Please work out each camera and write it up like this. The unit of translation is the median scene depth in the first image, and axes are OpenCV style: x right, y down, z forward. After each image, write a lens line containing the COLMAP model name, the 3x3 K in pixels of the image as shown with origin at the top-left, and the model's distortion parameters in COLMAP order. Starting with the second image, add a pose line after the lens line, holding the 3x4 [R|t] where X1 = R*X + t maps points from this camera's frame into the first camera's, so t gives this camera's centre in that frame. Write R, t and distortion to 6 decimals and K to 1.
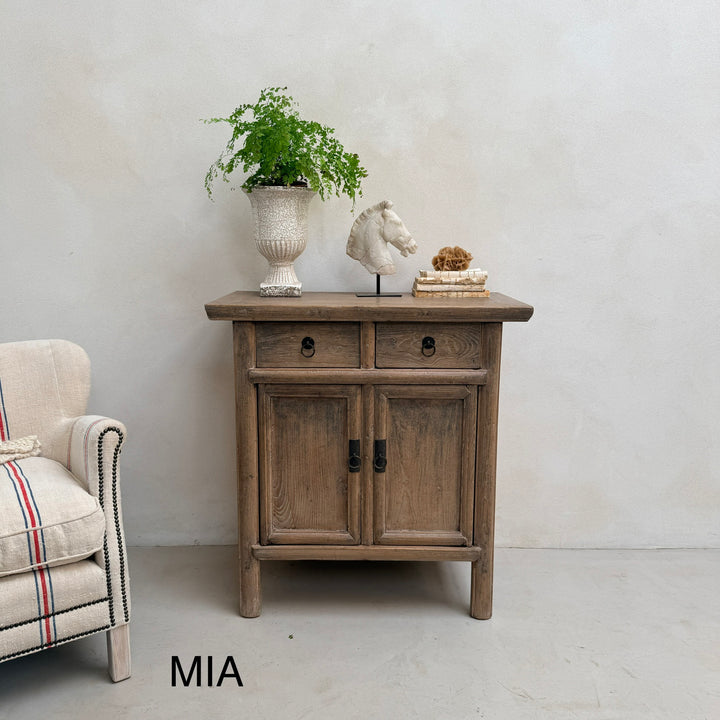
lens RADIAL K [[665.5, 0, 360.0], [0, 665.5, 360.0], [0, 0, 1]] dist [0.186025, -0.406956]
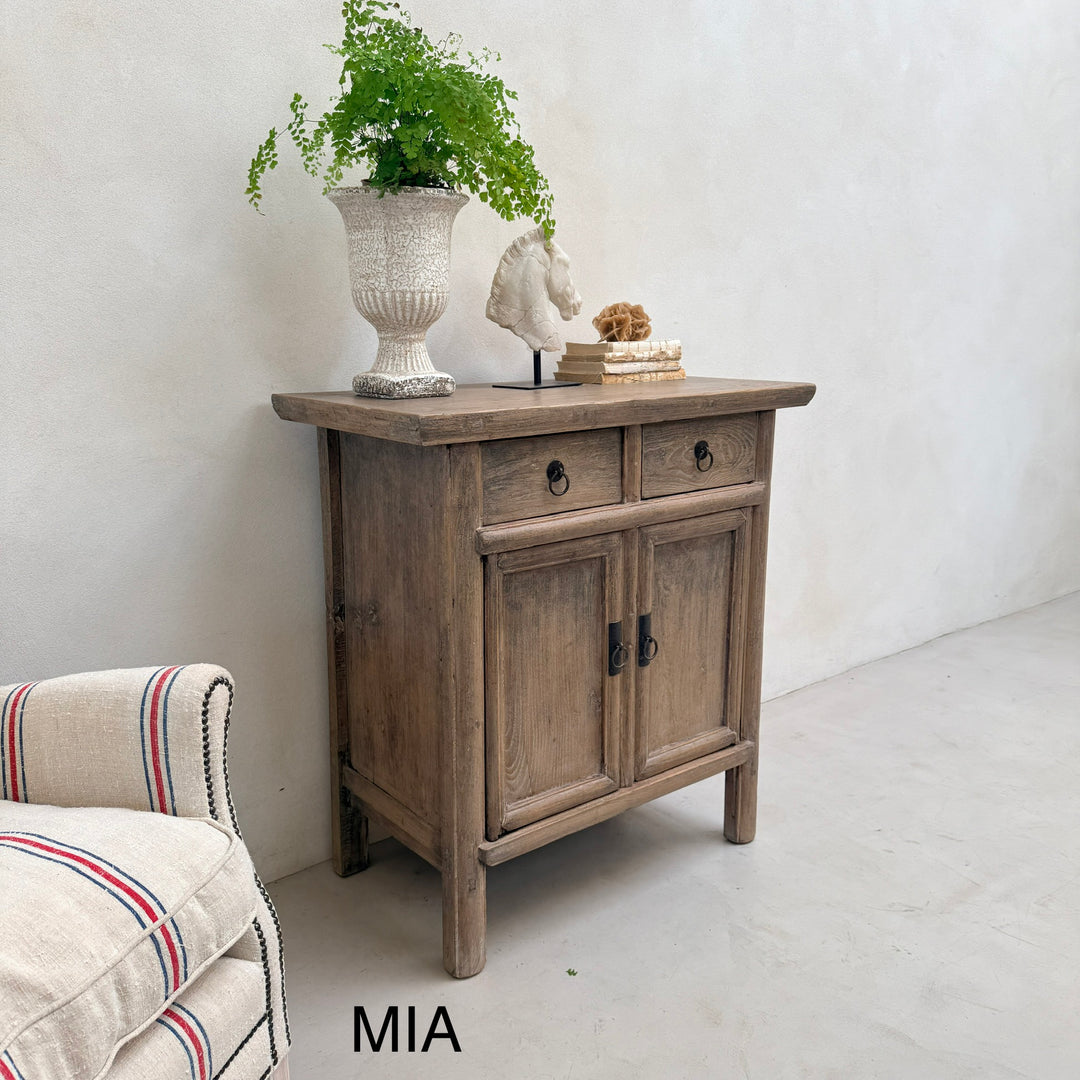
lens RADIAL K [[998.3, 0, 540.0], [0, 998.3, 540.0], [0, 0, 1]] dist [0.186025, -0.406956]
pose [[0.786111, -0.147821, 0.600148, -0.591407], [0.121480, 0.988993, 0.084474, -0.039527], [-0.606029, 0.006500, 0.795416, 0.311176]]
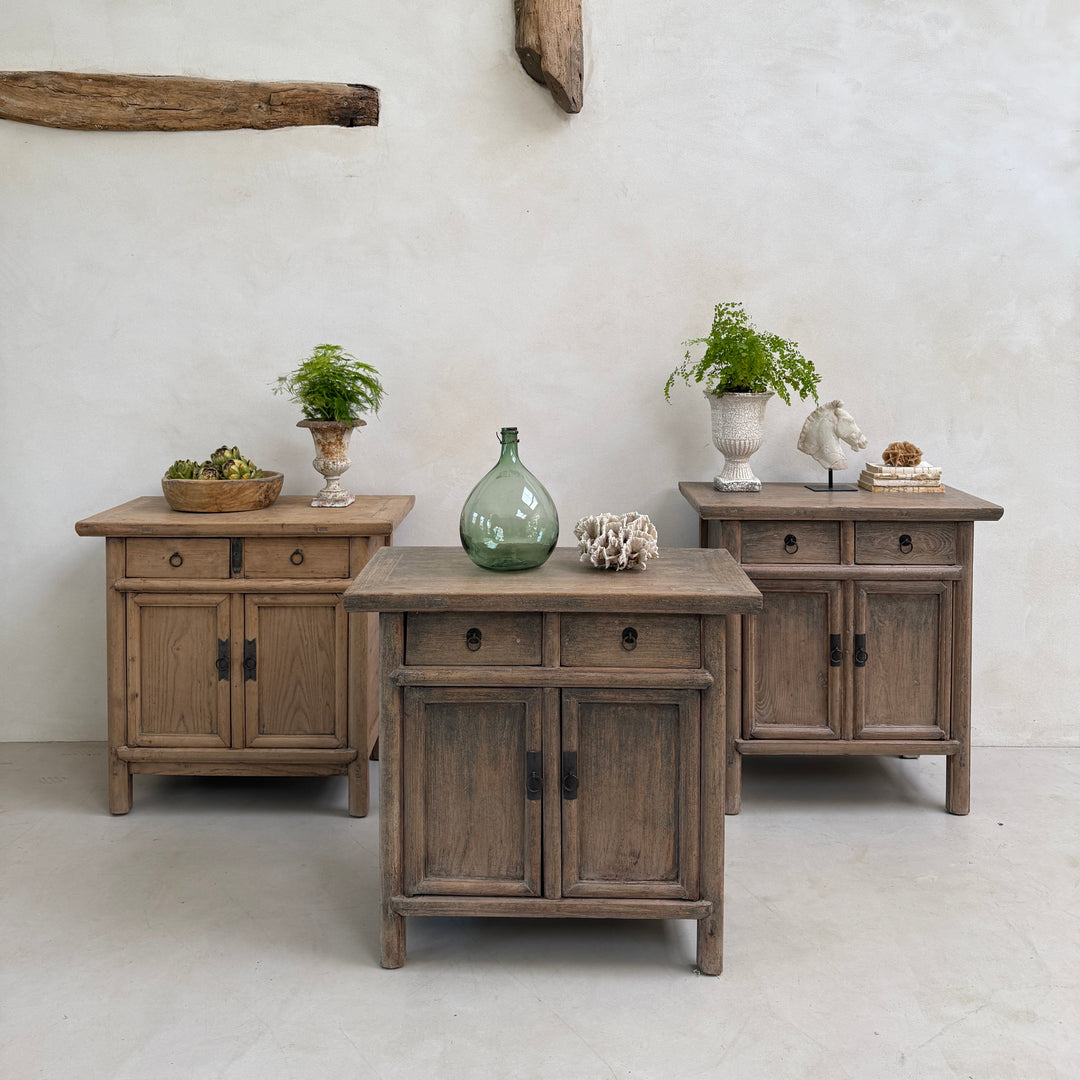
lens RADIAL K [[1000.6, 0, 541.0], [0, 1000.6, 372.6], [0, 0, 1]] dist [0.164931, -0.365697]
pose [[0.999946, -0.006930, -0.007793, -0.446910], [0.005718, 0.989270, -0.145988, -0.054566], [0.008721, 0.145935, 0.989256, -0.627322]]
